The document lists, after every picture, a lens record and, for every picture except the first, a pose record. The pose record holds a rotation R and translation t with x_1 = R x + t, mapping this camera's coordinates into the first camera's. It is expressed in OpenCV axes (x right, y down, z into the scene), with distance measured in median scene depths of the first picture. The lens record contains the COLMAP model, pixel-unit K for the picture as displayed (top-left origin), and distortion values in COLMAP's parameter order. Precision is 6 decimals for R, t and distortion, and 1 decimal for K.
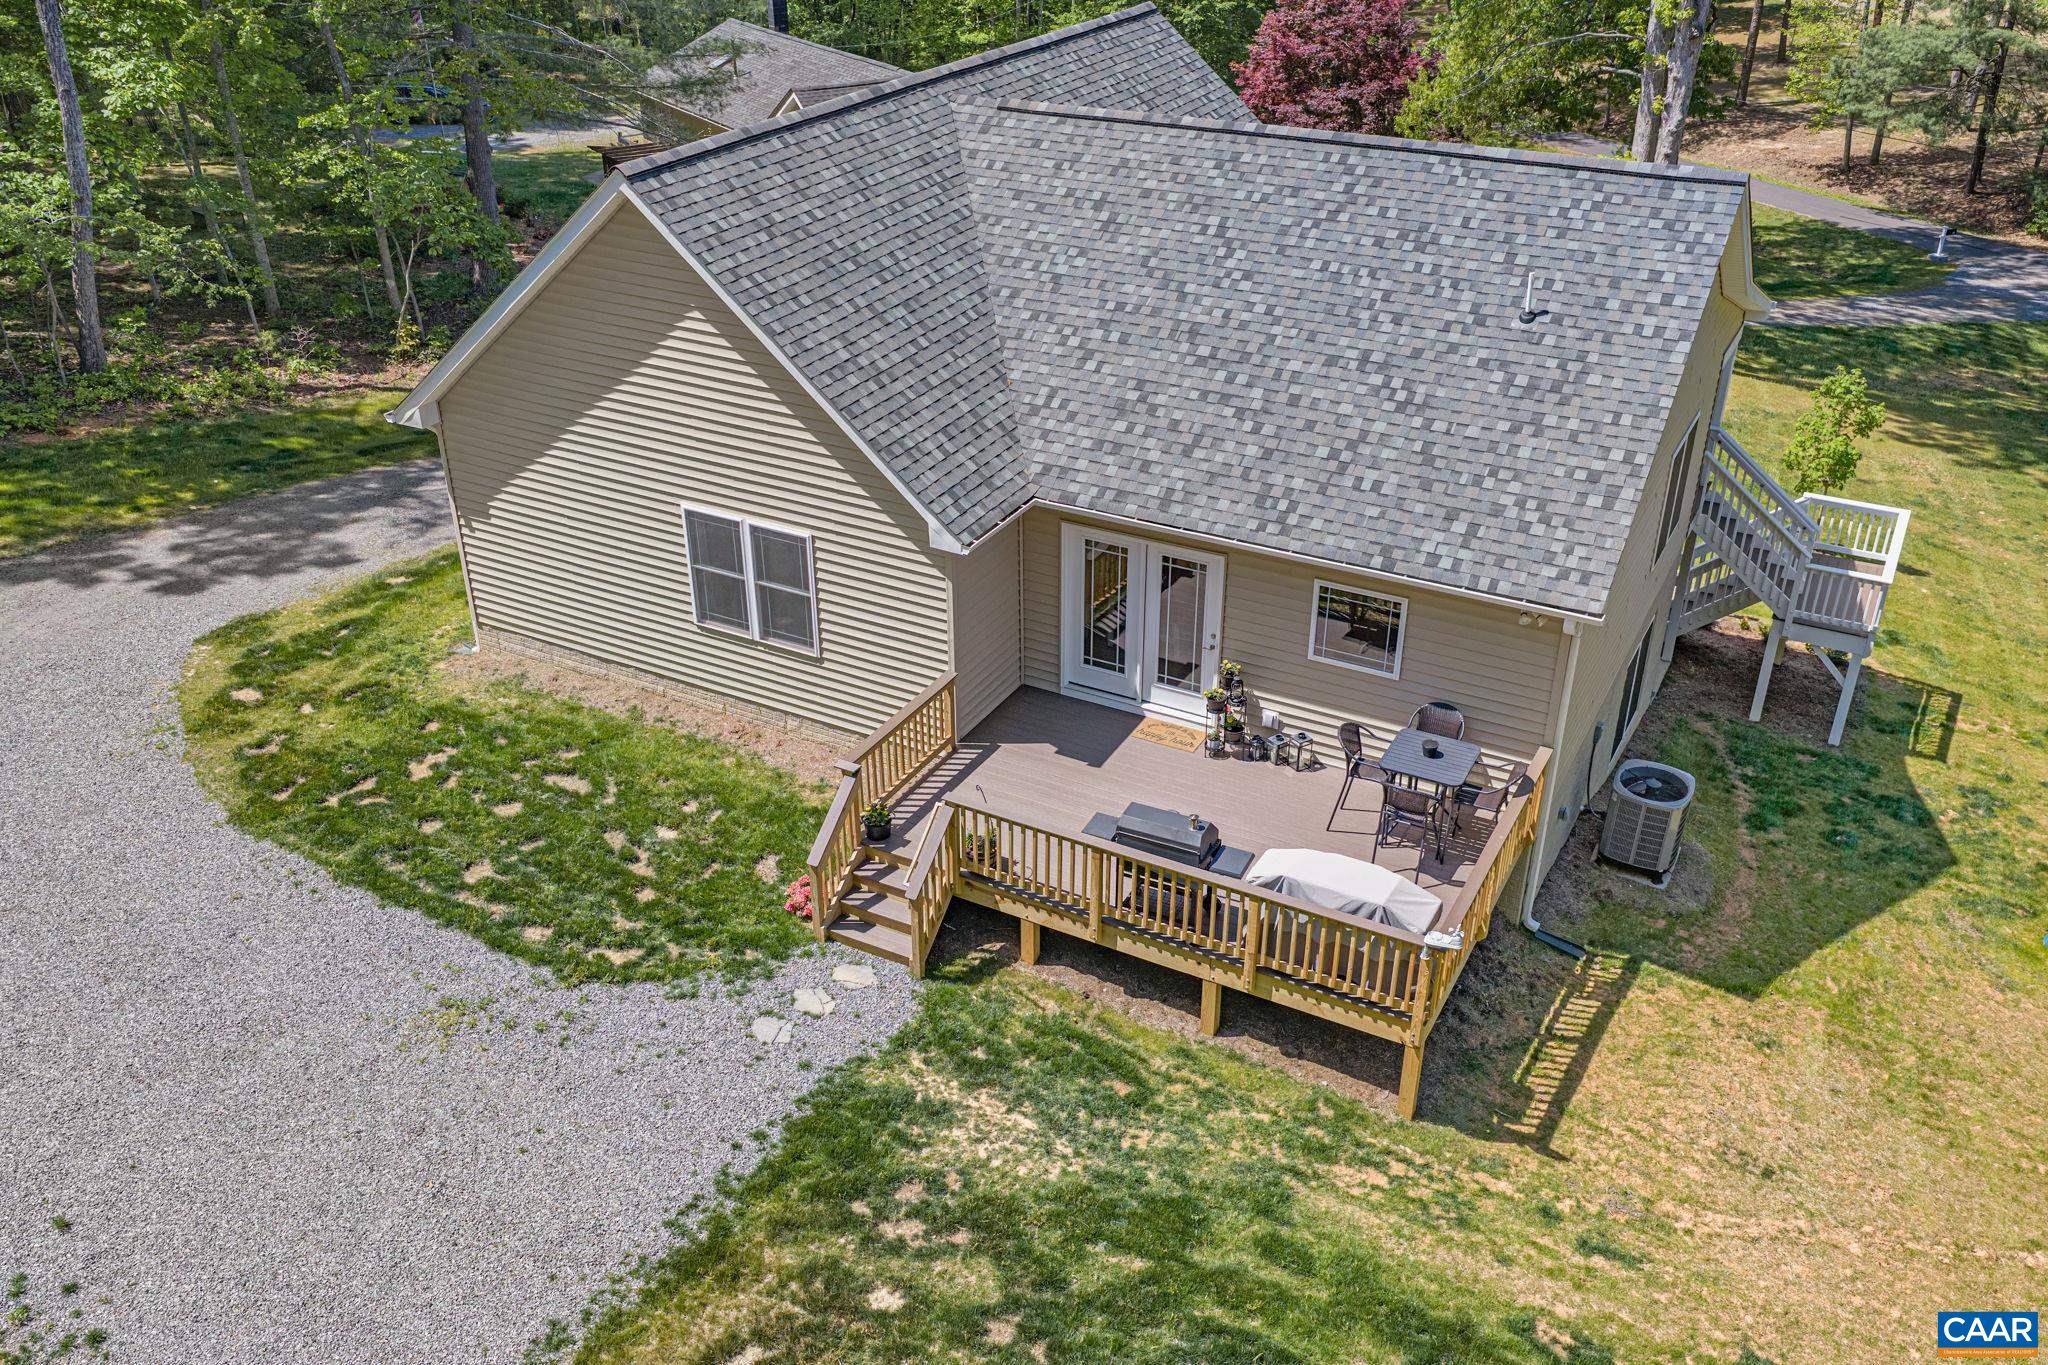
lens RADIAL K [[1649.3, 0, 1025.3], [0, 1649.3, 694.8], [0, 0, 1]] dist [0.015945, -0.014849]
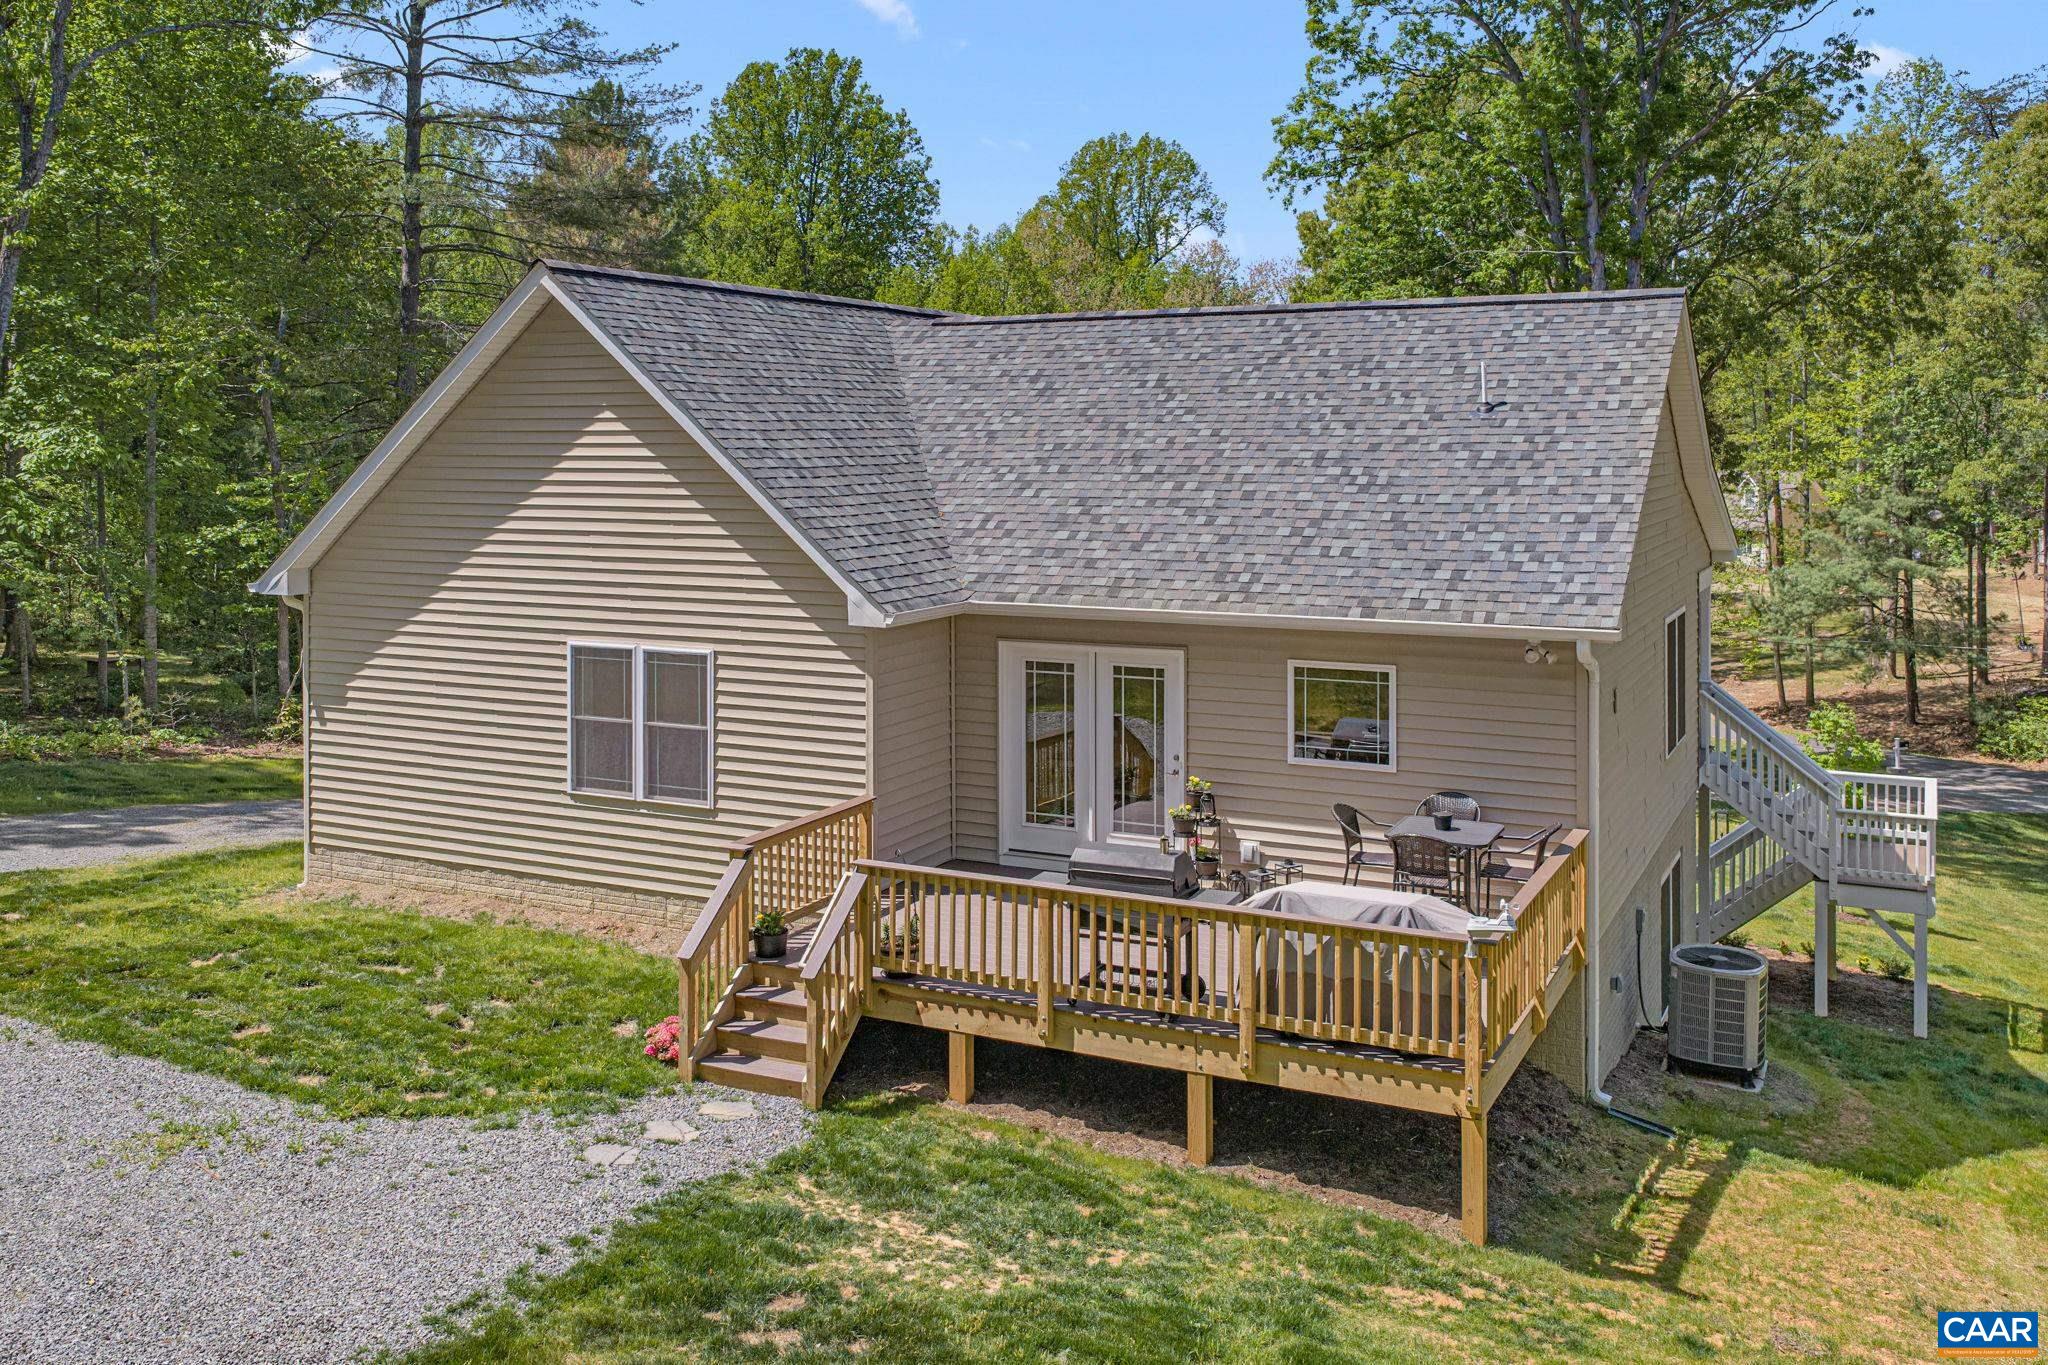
lens RADIAL K [[1733.1, 0, 1021.3], [0, 1733.1, 680.5], [0, 0, 1]] dist [0.022409, -0.032052]
pose [[0.999443, 0.003402, 0.033186, 0.003586], [0.012940, 0.877372, -0.479636, 0.378808], [-0.030748, 0.479799, 0.876840, 0.201969]]
